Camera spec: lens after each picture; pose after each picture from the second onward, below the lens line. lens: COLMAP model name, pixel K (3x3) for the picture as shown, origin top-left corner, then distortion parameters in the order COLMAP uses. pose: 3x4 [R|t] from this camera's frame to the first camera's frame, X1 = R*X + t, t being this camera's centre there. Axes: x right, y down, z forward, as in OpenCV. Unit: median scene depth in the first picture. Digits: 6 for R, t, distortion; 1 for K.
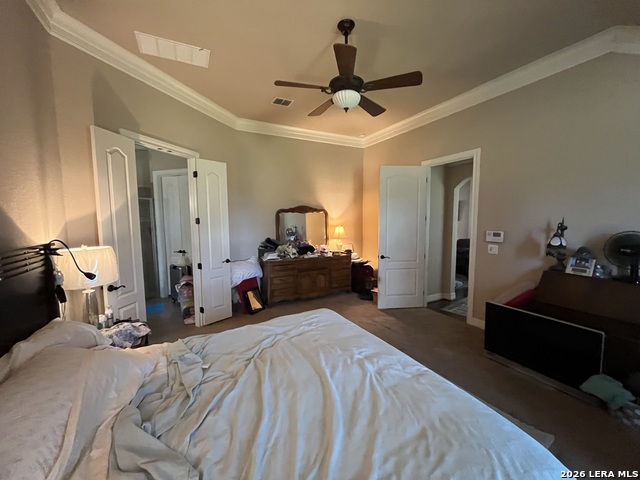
lens RADIAL K [[256.5, 0, 317.7], [0, 256.5, 238.9], [0, 0, 1]] dist [-0.004169, -0.000488]
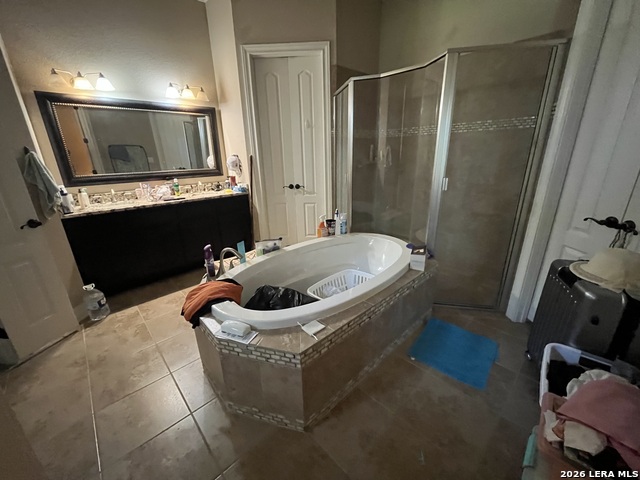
lens RADIAL K [[256.5, 0, 321.6], [0, 256.5, 240.7], [0, 0, 1]] dist [-0.004169, -0.000488]
pose [[0.259861, 0.312913, -0.913541, -0.355485], [-0.070508, 0.949665, 0.305230, 0.005852], [0.963069, -0.014905, 0.268844, 0.614099]]
